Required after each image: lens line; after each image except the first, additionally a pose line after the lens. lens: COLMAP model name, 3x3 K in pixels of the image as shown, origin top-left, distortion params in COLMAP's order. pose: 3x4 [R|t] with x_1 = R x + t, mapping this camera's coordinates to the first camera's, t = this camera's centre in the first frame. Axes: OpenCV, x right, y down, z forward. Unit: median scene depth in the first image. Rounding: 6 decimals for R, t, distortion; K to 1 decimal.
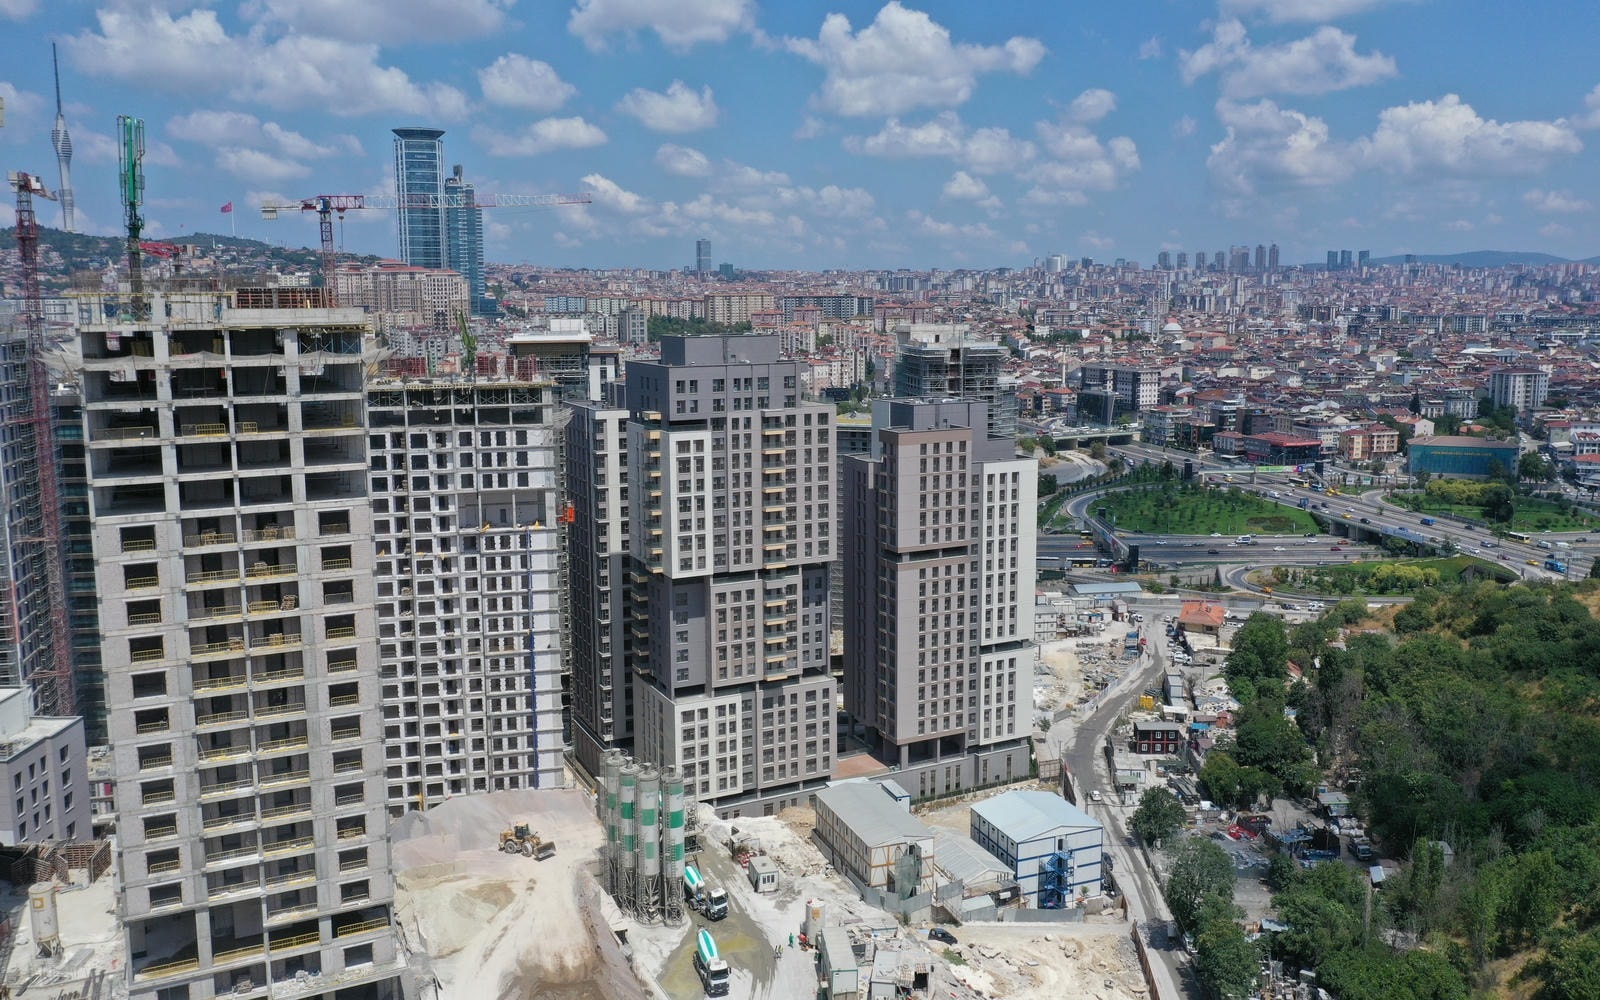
lens RADIAL K [[1292.0, 0, 804.8], [0, 1292.0, 494.5], [0, 0, 1]] dist [-0.003910, 0.006235]
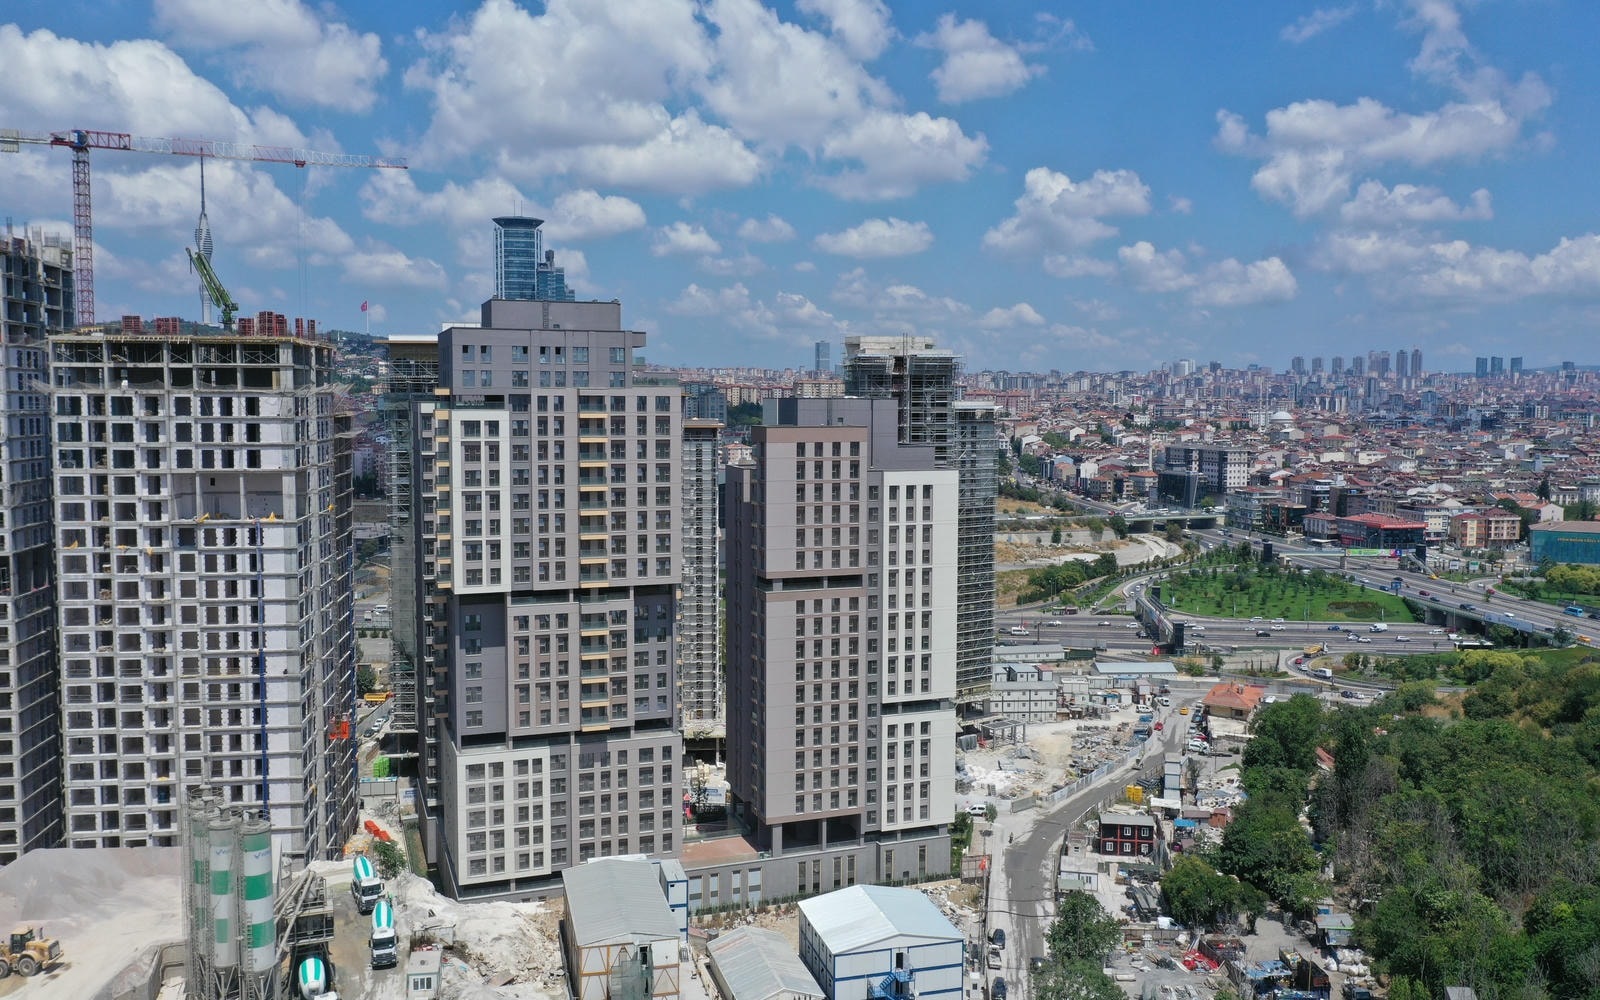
lens RADIAL K [[1292.0, 0, 794.8], [0, 1292.0, 505.1], [0, 0, 1]] dist [-0.003910, 0.006235]
pose [[0.994198, 0.018081, -0.106040, 0.168368], [-0.025856, 0.997040, -0.072409, 0.055598], [0.104416, 0.074730, 0.991722, 0.203022]]
